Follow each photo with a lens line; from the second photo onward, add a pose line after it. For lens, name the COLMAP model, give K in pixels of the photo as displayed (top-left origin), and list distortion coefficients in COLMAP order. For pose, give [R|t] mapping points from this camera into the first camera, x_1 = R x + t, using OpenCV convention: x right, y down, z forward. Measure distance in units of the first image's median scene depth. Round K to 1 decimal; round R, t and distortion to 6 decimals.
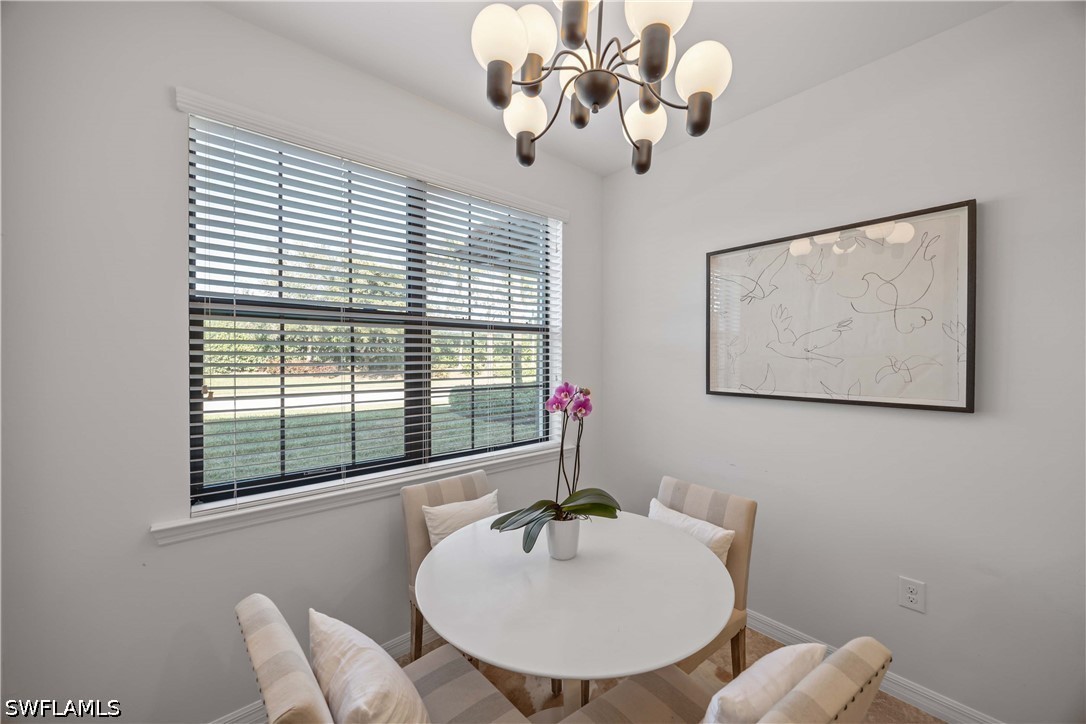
lens RADIAL K [[411.3, 0, 543.0], [0, 411.3, 362.0], [0, 0, 1]] dist [0.000625, 0.000068]
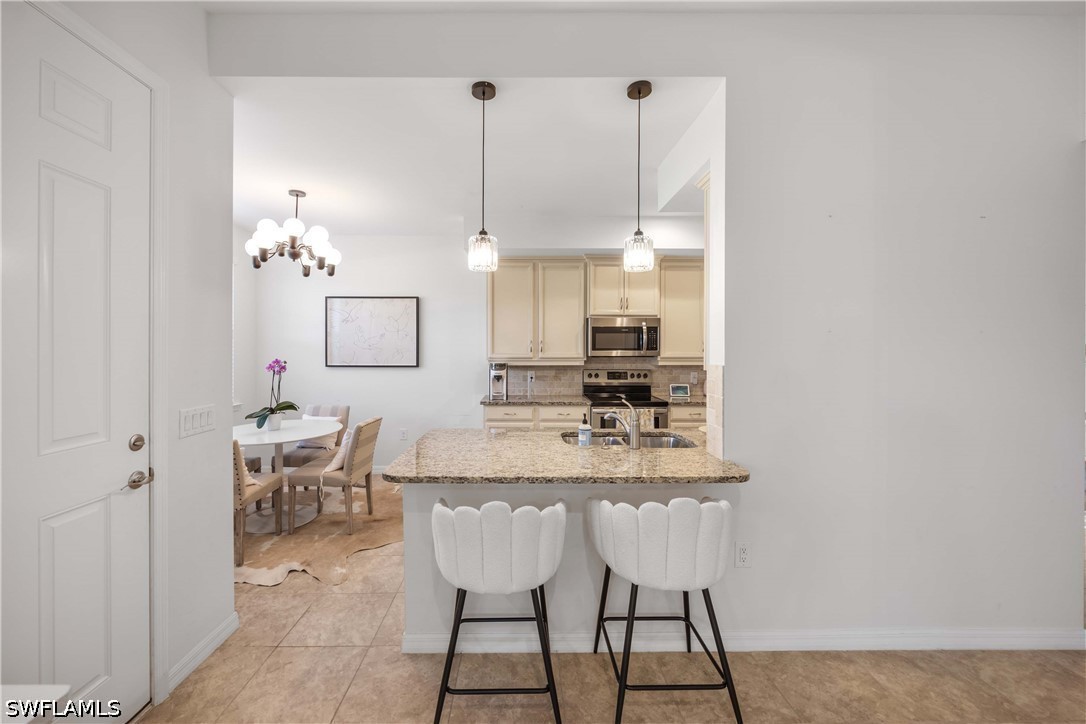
lens RADIAL K [[428.5, 0, 527.2], [0, 428.5, 348.0], [0, 0, 1]] dist [0.000198, 0.000013]
pose [[0.645985, 0.001115, 0.763349, -0.842933], [0.004672, 0.999974, -0.005414, 0.004208], [-0.763336, 0.007064, 0.645964, -1.649304]]
